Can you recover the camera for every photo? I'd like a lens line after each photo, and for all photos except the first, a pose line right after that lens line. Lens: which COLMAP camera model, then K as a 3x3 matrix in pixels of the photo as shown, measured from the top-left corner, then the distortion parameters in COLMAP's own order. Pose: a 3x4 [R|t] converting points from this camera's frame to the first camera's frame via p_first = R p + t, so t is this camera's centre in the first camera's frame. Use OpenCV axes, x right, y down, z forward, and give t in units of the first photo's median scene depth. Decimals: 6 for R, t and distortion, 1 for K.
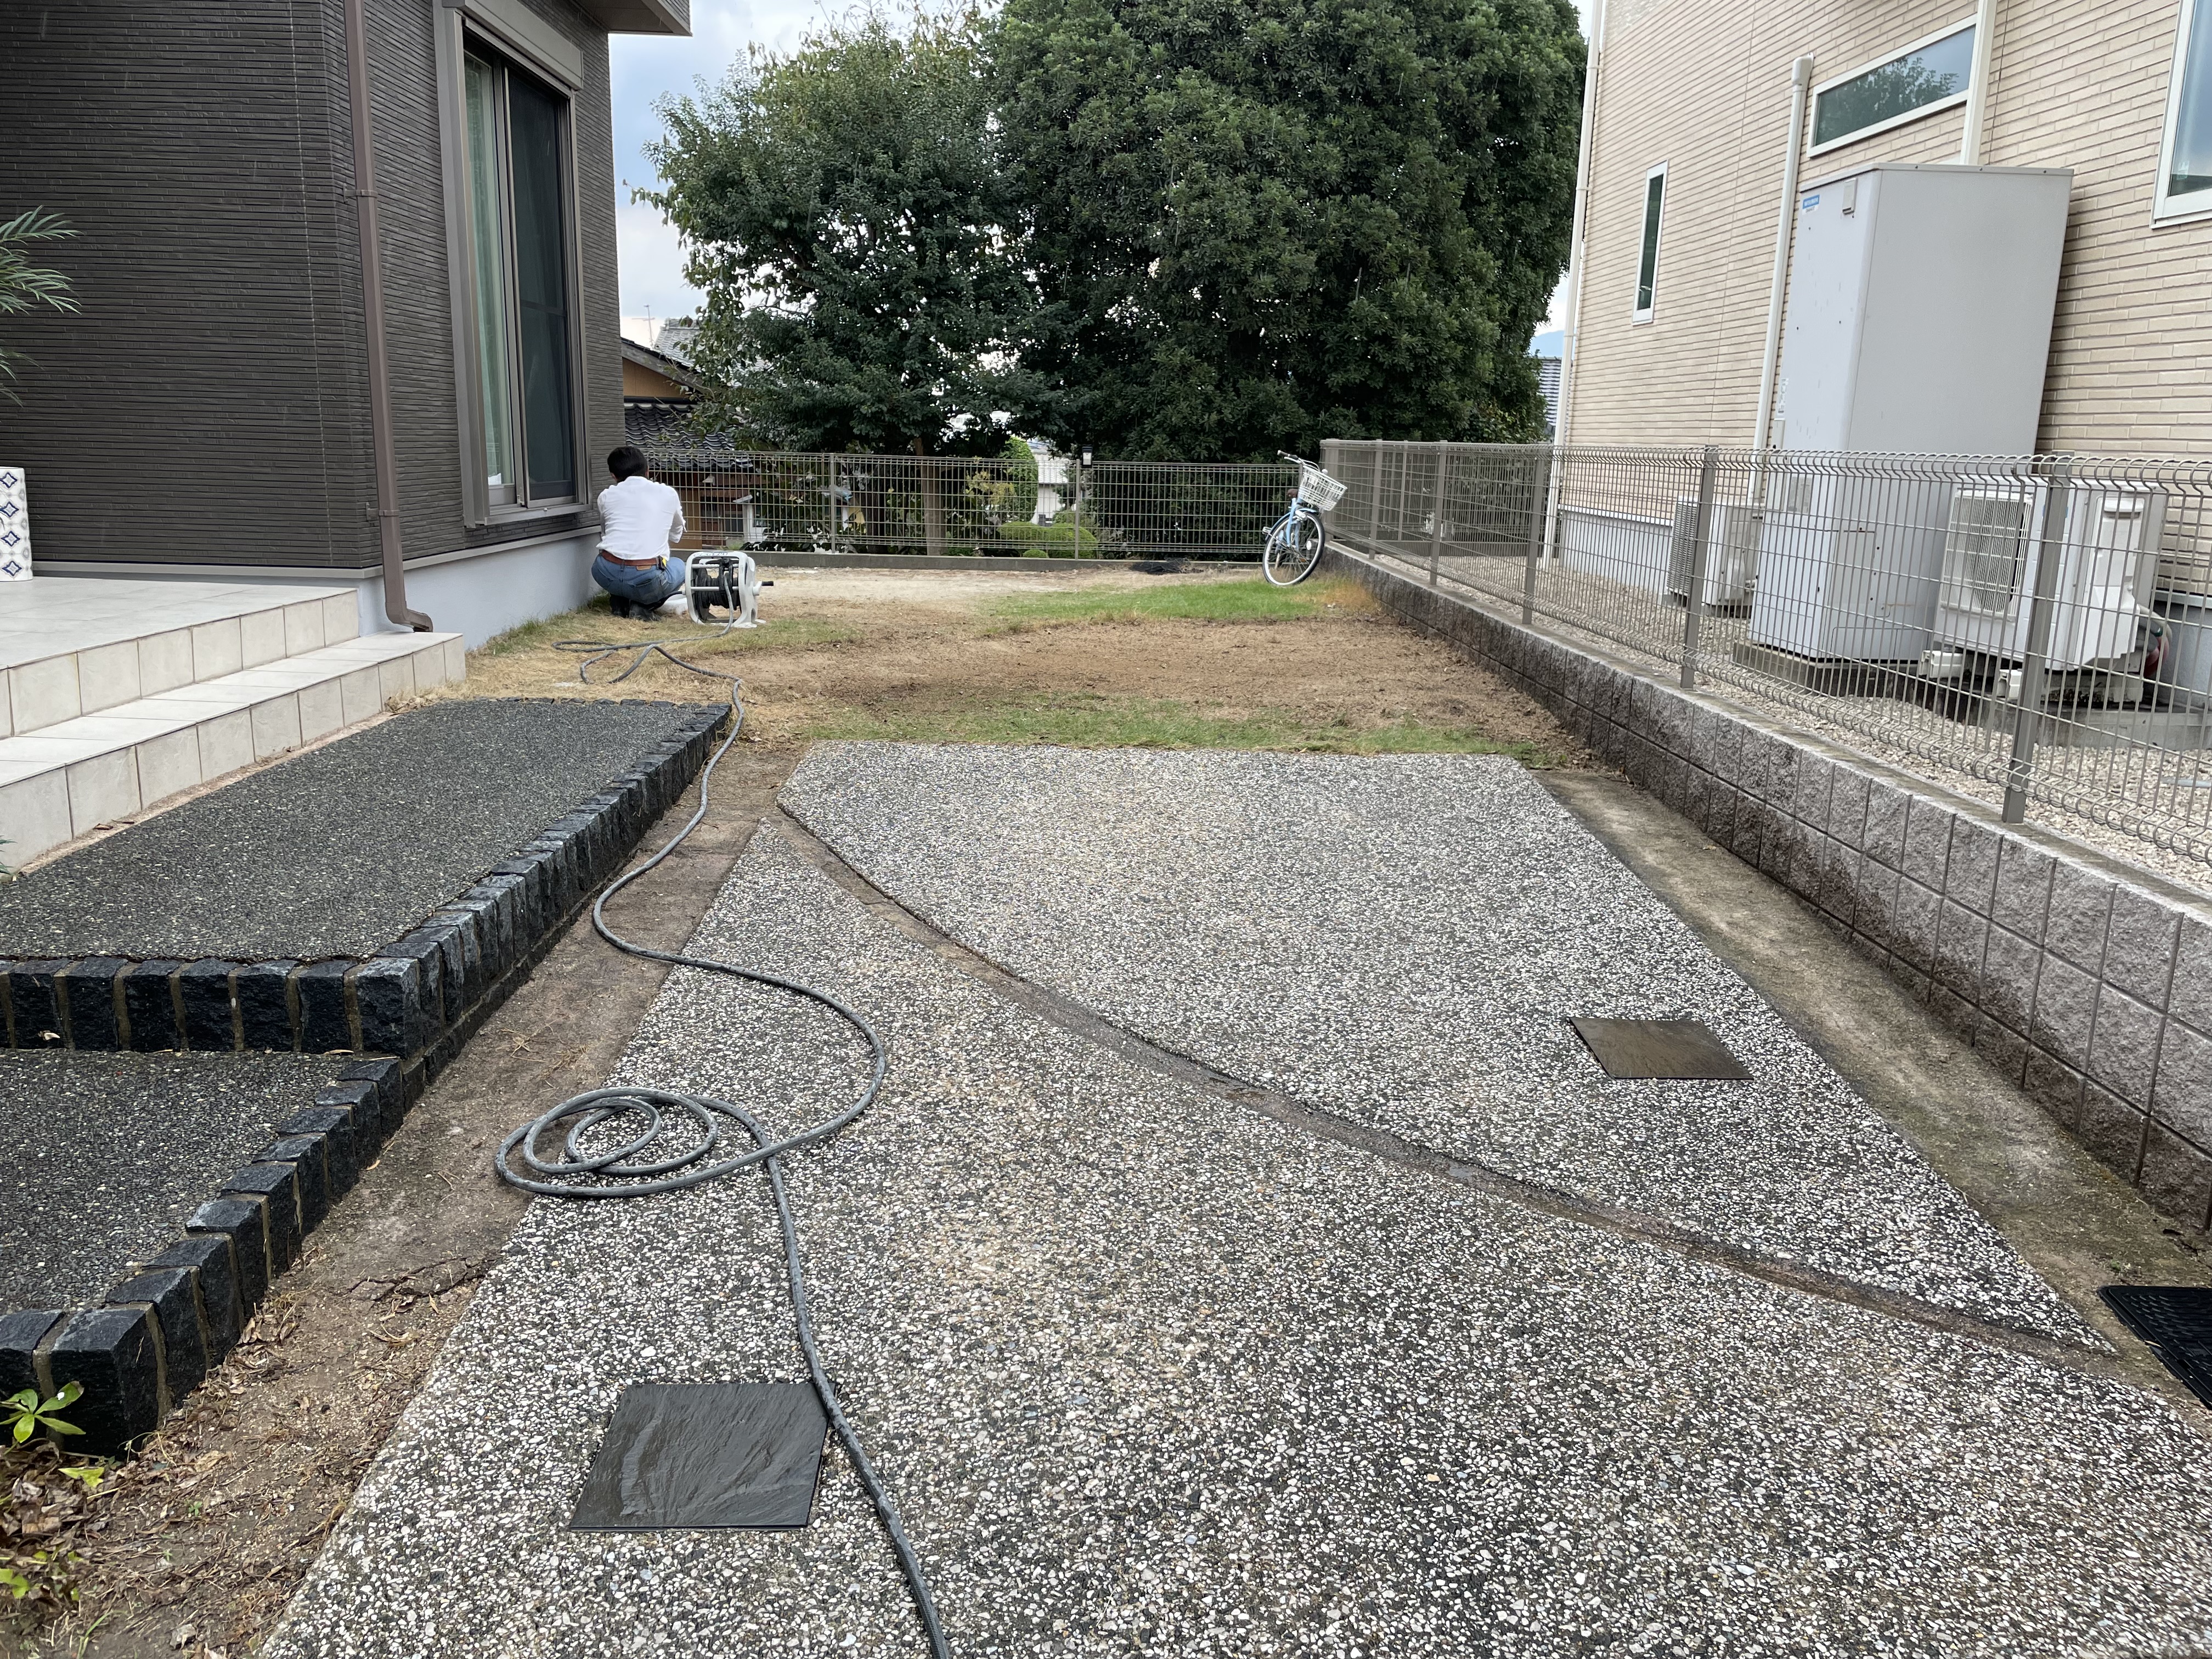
lens RADIAL K [[1648.8, 0, 1127.8], [0, 1648.8, 748.5], [0, 0, 1]] dist [0.090862, -0.122039]
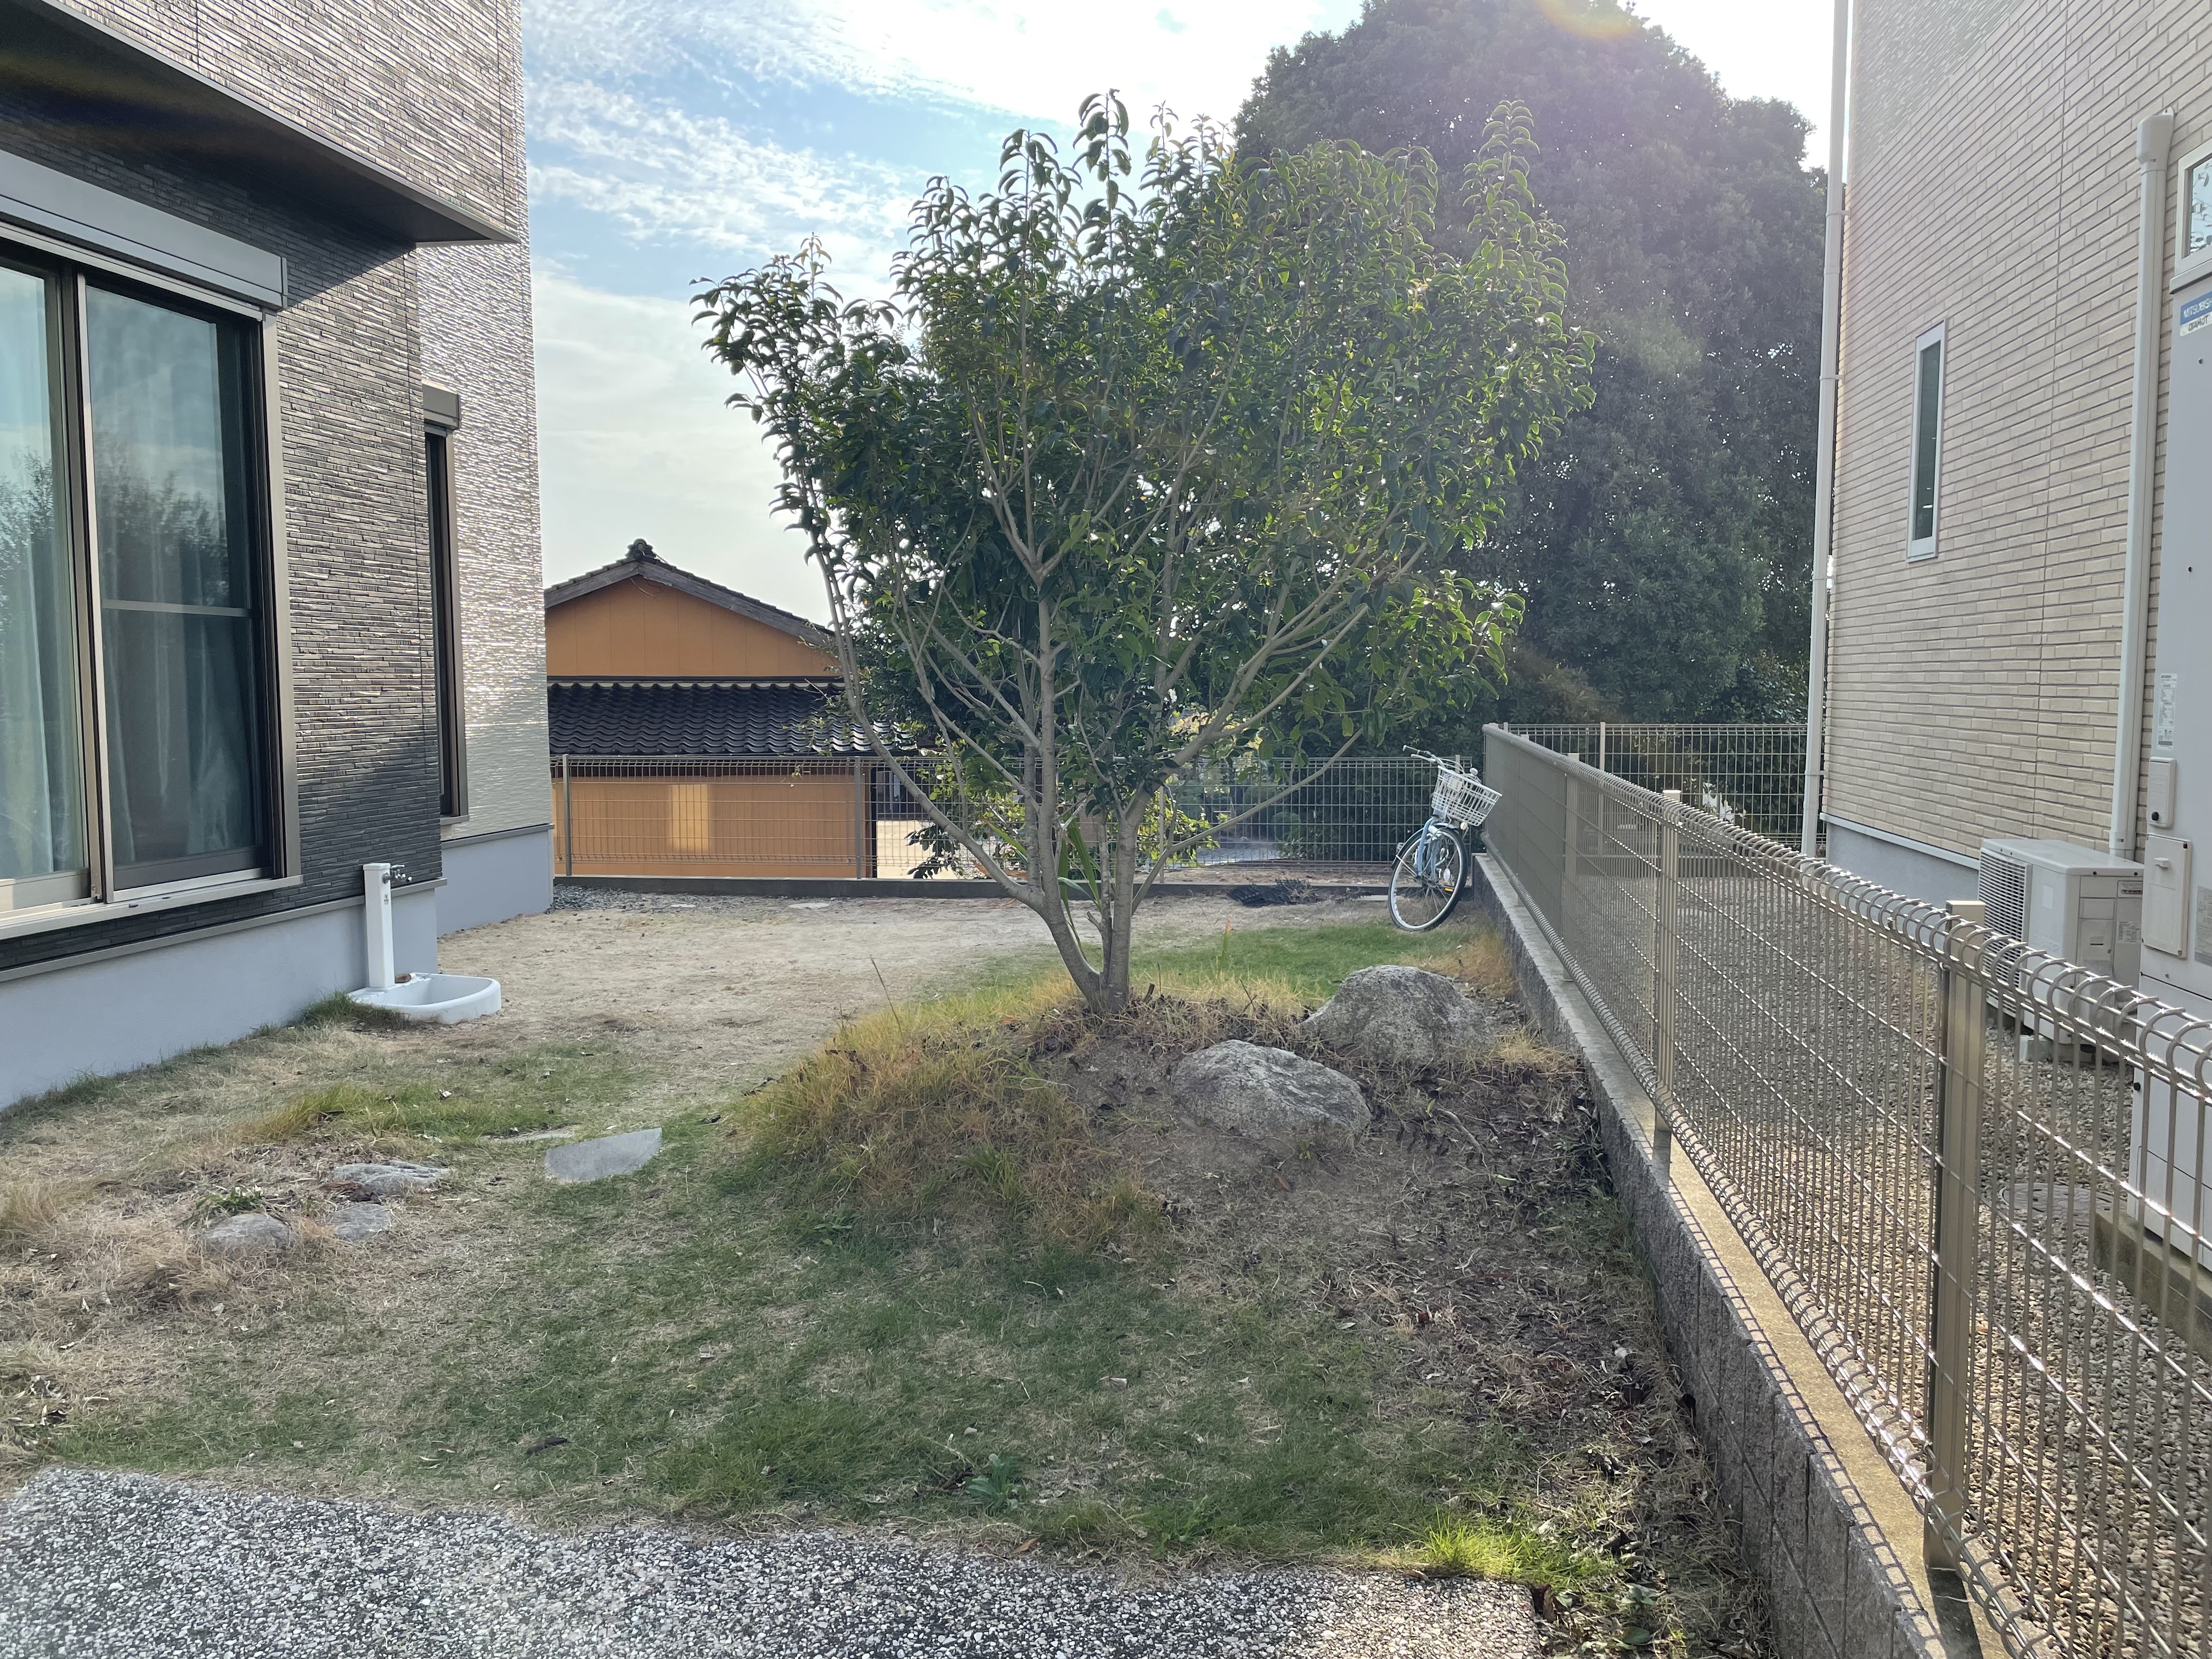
lens RADIAL K [[1648.2, 0, 1107.3], [0, 1648.2, 801.8], [0, 0, 1]] dist [0.099113, -0.139805]
pose [[0.981464, -0.015033, -0.191058, 0.179869], [-0.007316, 0.993253, -0.115735, -0.122334], [0.191509, 0.114987, 0.974732, 0.461232]]
